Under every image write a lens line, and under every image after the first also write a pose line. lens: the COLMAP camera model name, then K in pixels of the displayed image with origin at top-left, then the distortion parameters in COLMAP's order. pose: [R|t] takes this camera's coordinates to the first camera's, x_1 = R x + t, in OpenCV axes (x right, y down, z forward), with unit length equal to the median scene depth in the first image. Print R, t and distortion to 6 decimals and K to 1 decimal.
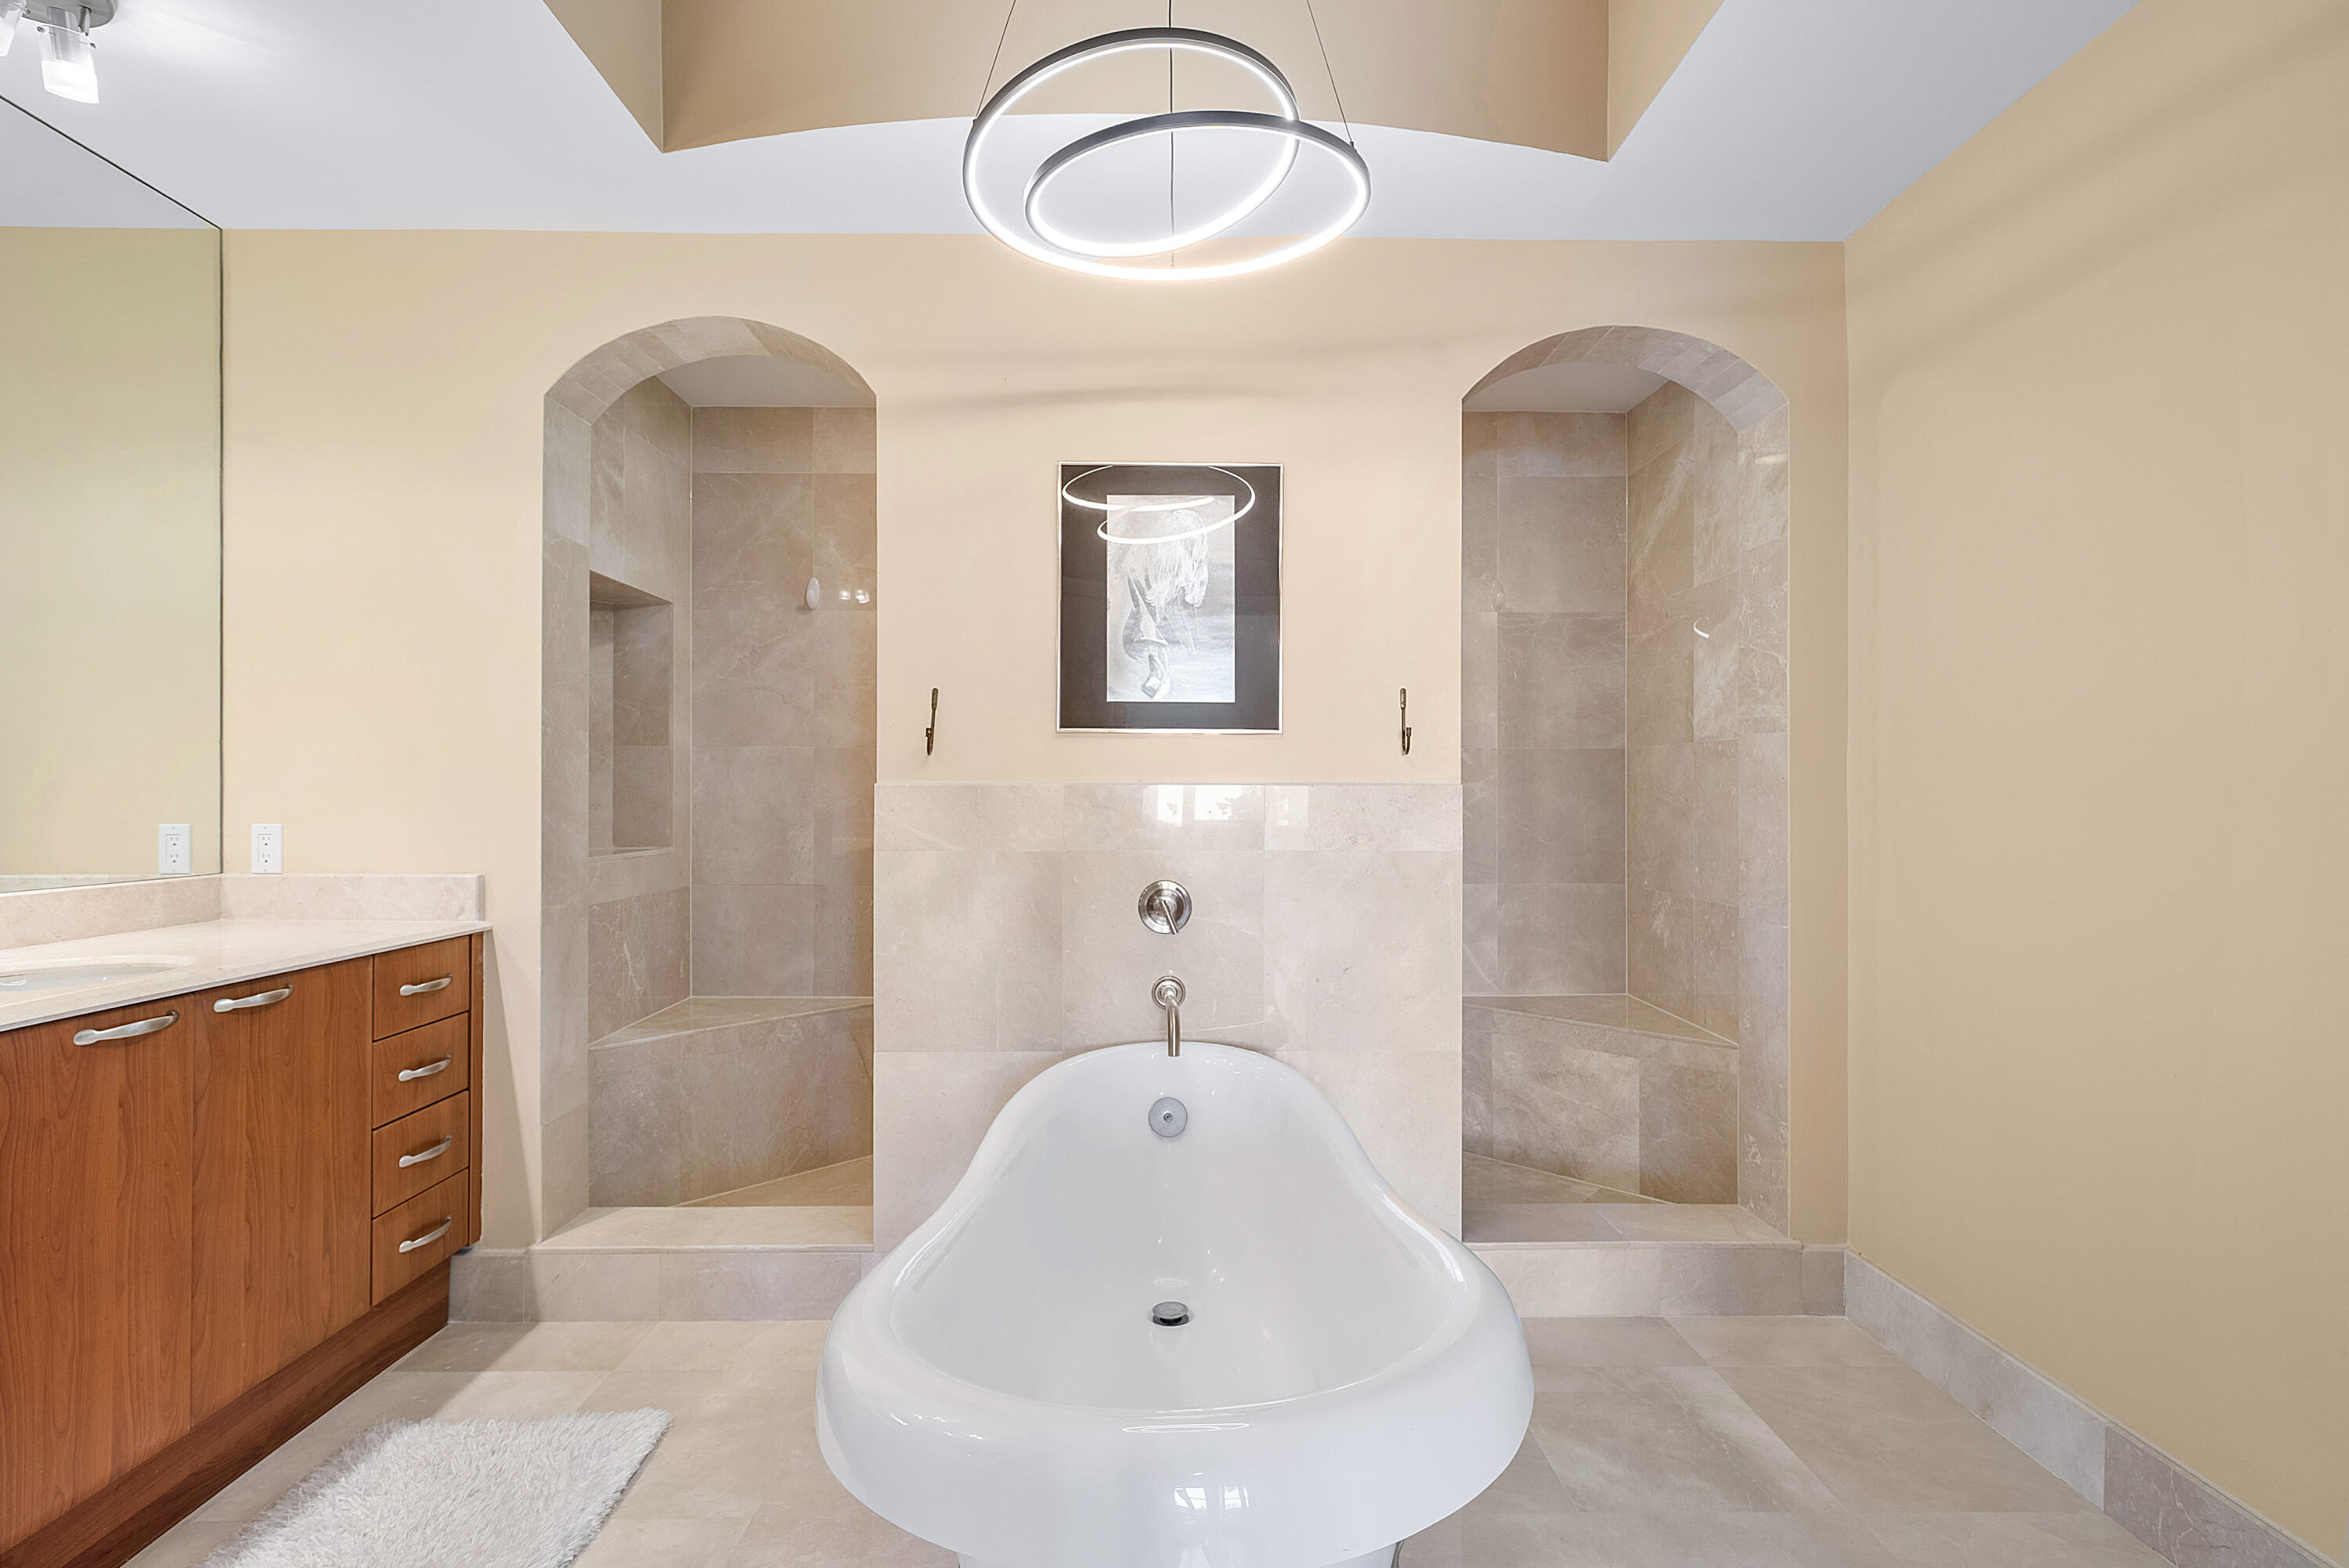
lens RADIAL K [[1112.0, 0, 1167.4], [0, 1112.0, 785.2], [0, 0, 1]] dist [0.001210, -0.000253]
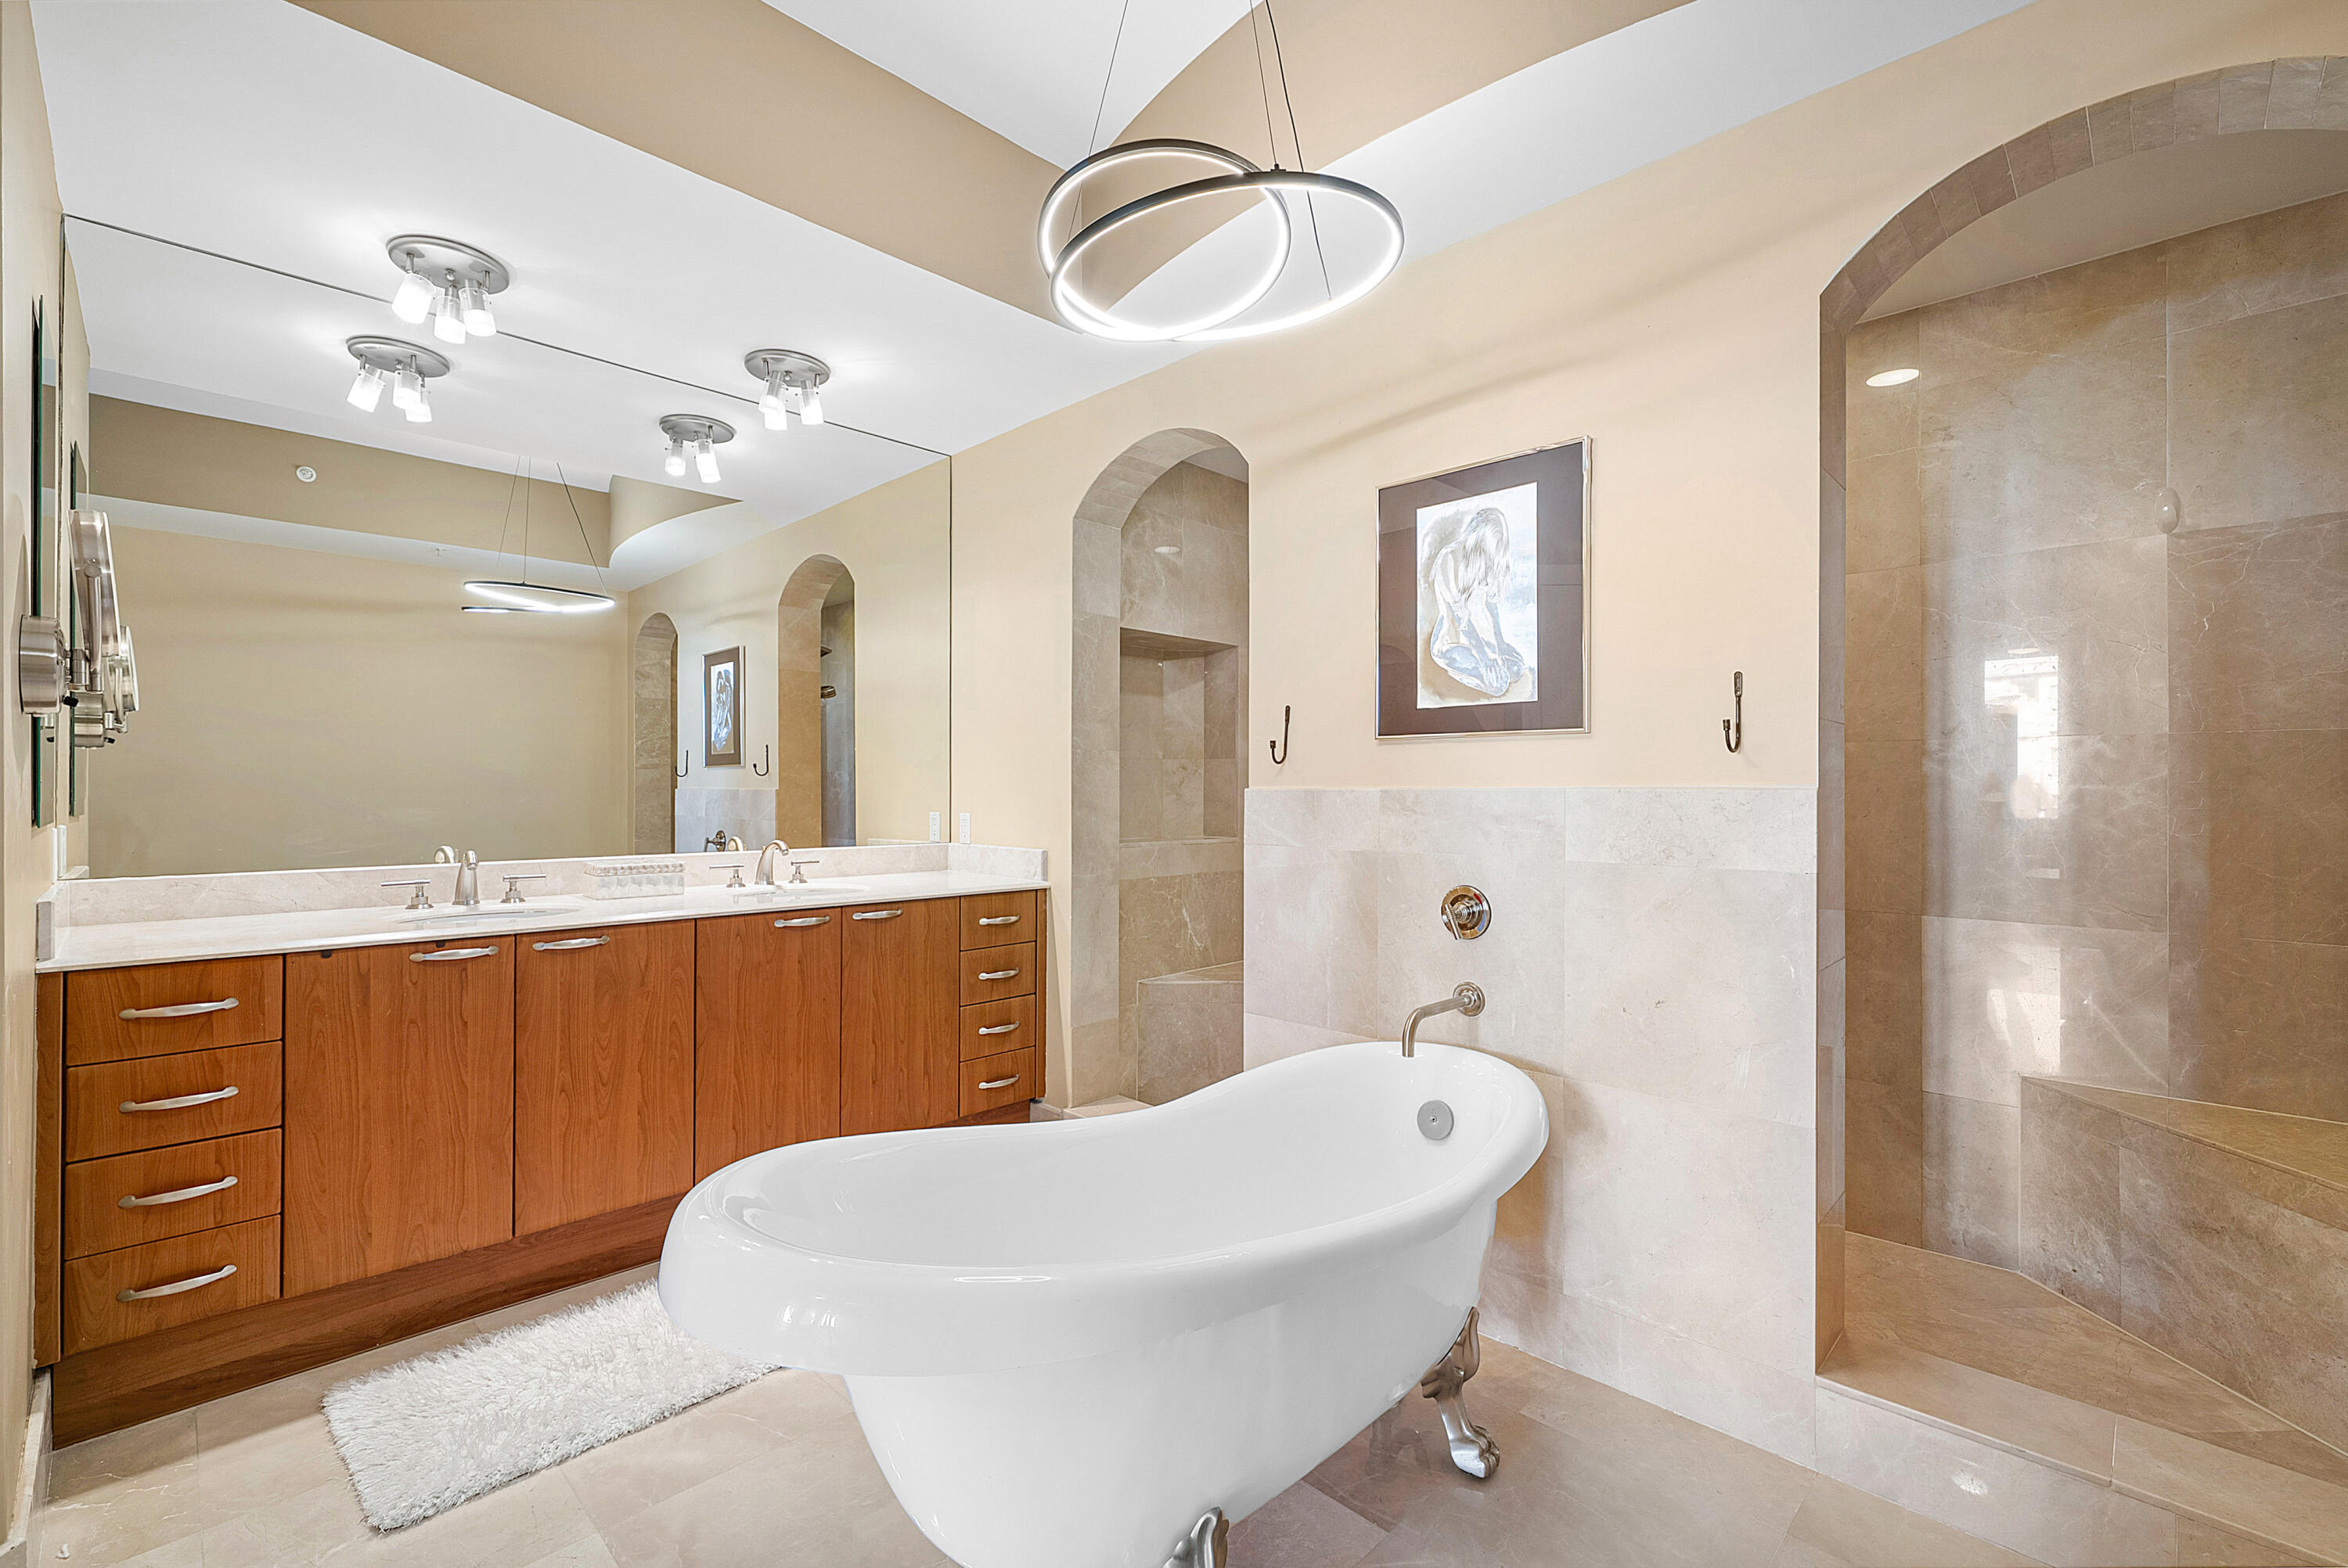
lens RADIAL K [[1031.5, 0, 1154.2], [0, 1031.5, 786.8], [0, 0, 1]] dist [-0.000406, 0.000741]
pose [[0.683018, -0.002240, -0.730399, 0.480907], [0.001867, 0.999997, -0.001320, -0.001566], [0.730400, -0.000462, 0.683020, 0.167847]]
